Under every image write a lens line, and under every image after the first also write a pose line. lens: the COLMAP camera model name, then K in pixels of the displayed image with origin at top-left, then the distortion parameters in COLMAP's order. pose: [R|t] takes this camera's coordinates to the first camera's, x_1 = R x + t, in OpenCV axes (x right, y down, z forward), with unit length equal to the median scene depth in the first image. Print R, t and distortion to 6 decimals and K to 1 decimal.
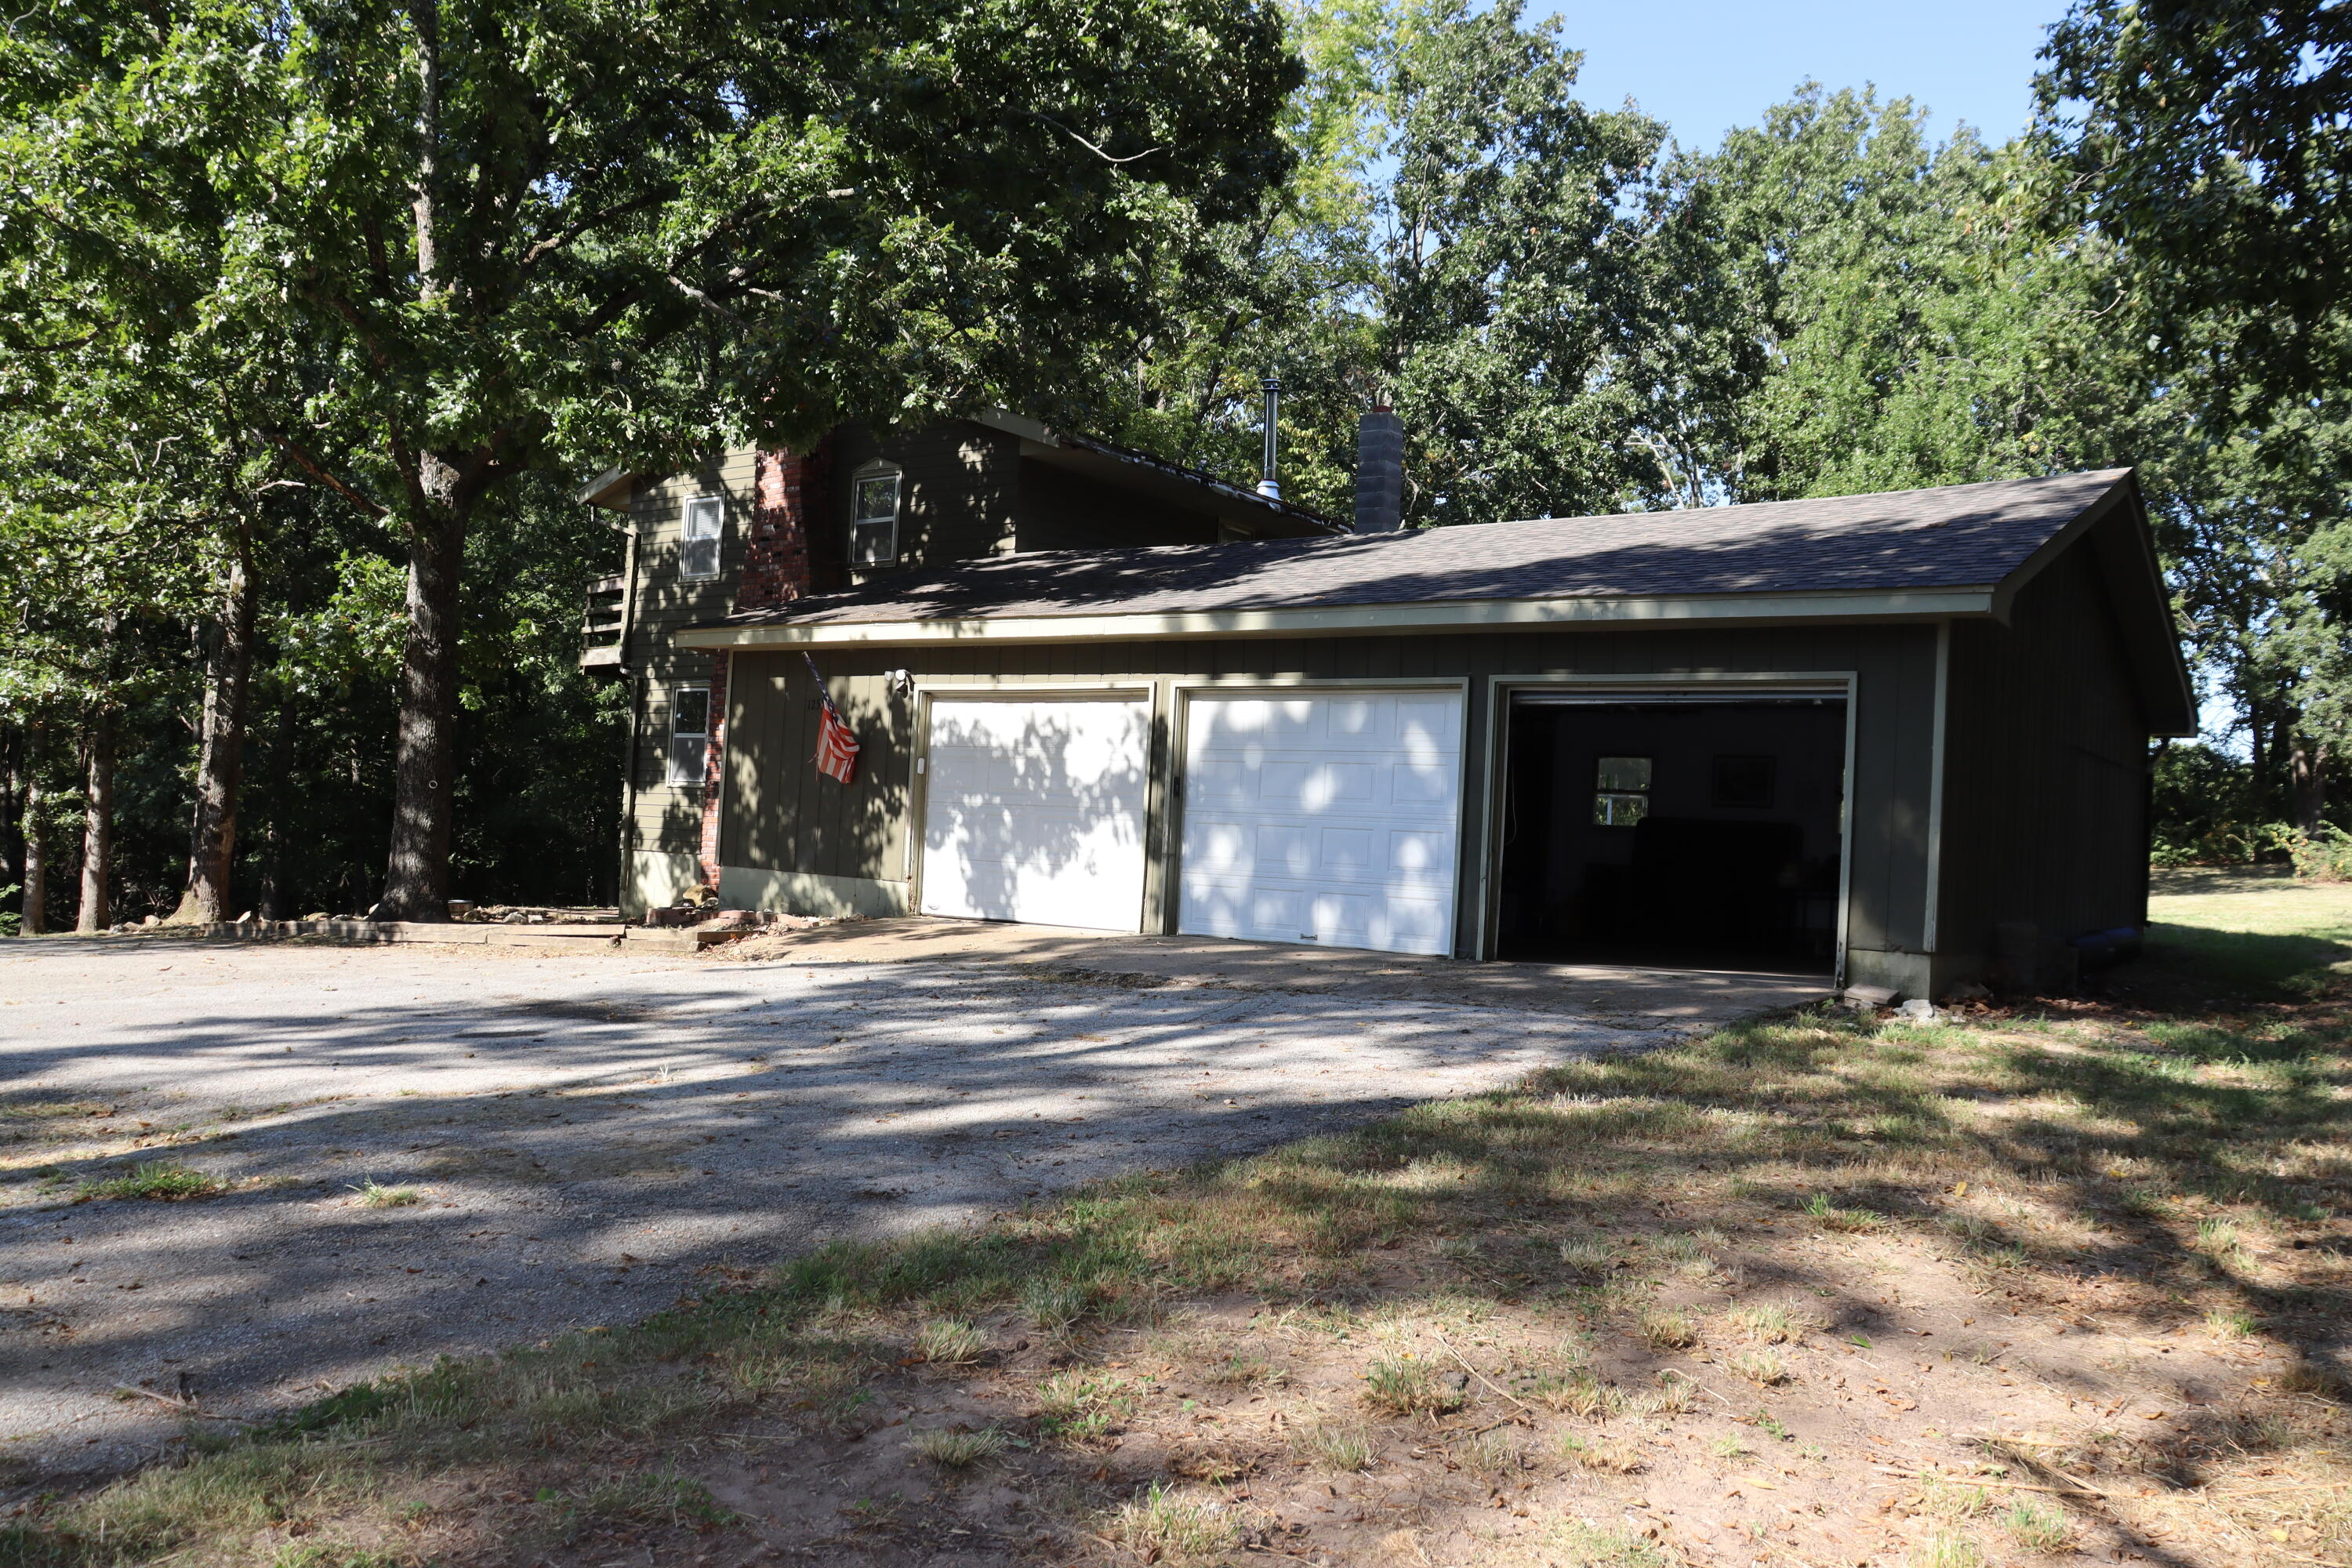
lens RADIAL K [[1965.0, 0, 1162.1], [0, 1965.0, 819.3], [0, 0, 1]] dist [-0.172379, 0.170708]
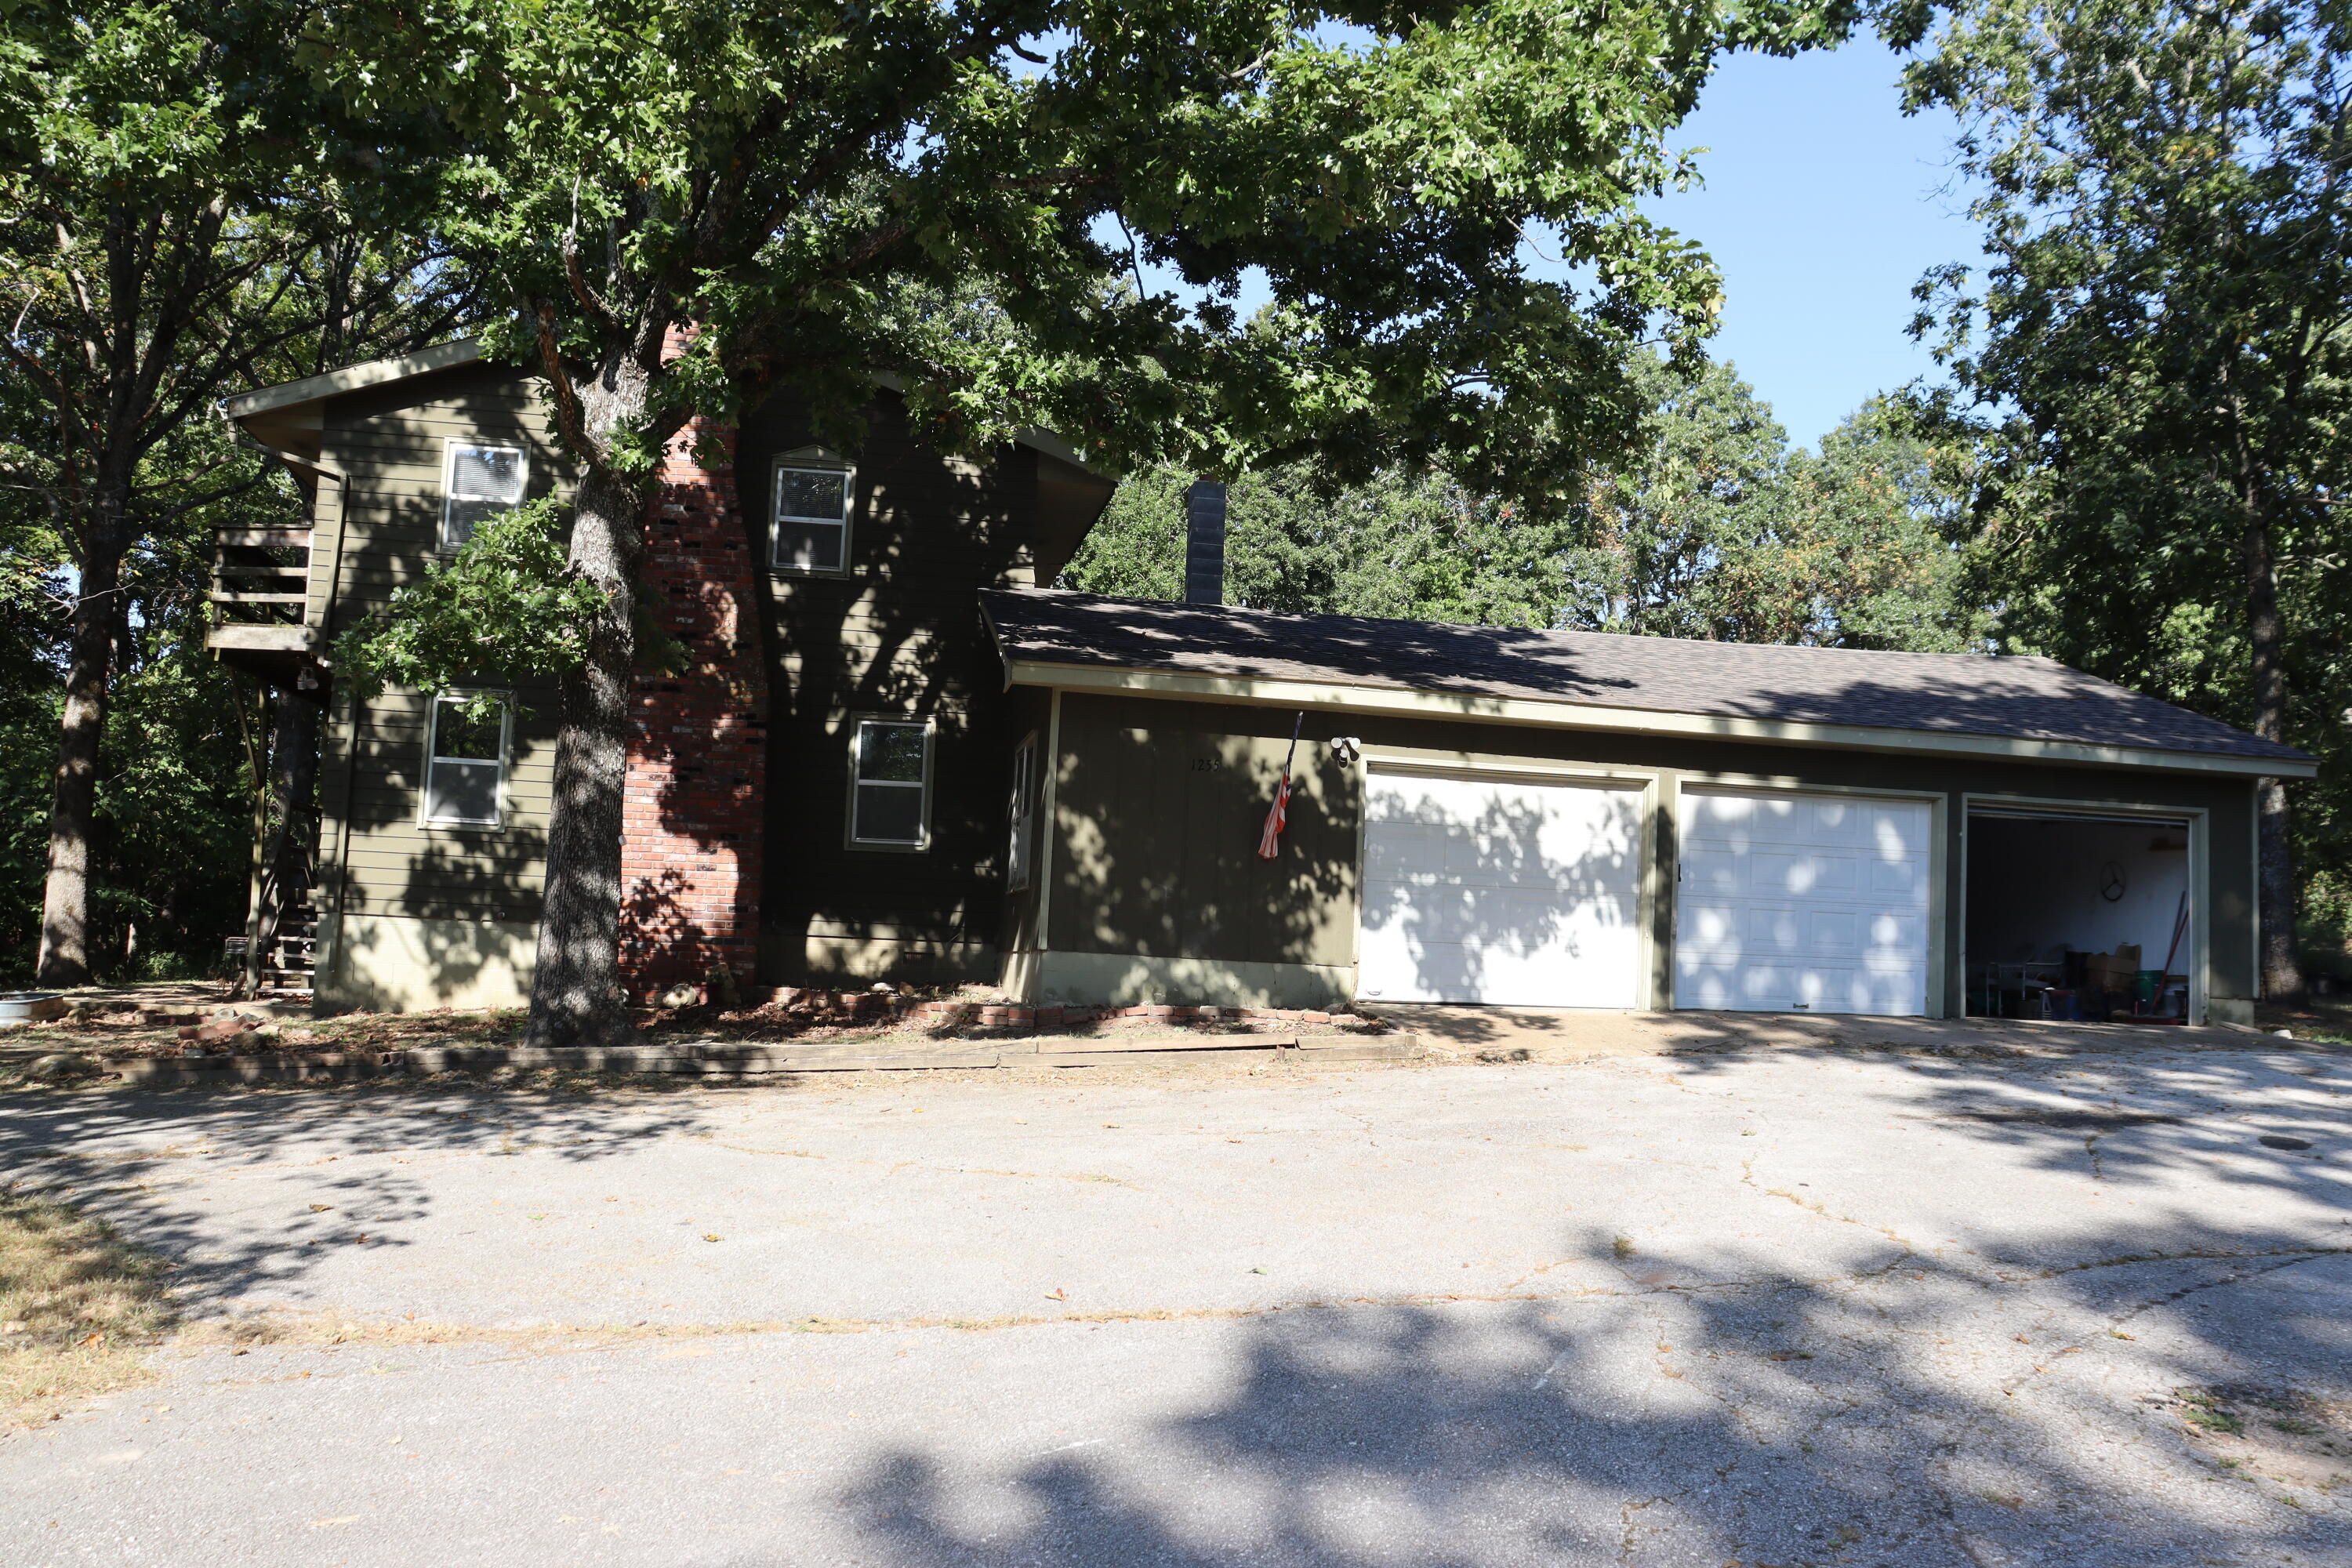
lens RADIAL K [[1965.0, 0, 1162.1], [0, 1965.0, 819.3], [0, 0, 1]] dist [-0.172379, 0.170708]
pose [[0.666854, 0.023641, 0.744813, -0.886399], [-0.021068, 0.999695, -0.012868, -0.023504], [-0.744890, -0.007111, 0.667149, 0.445532]]
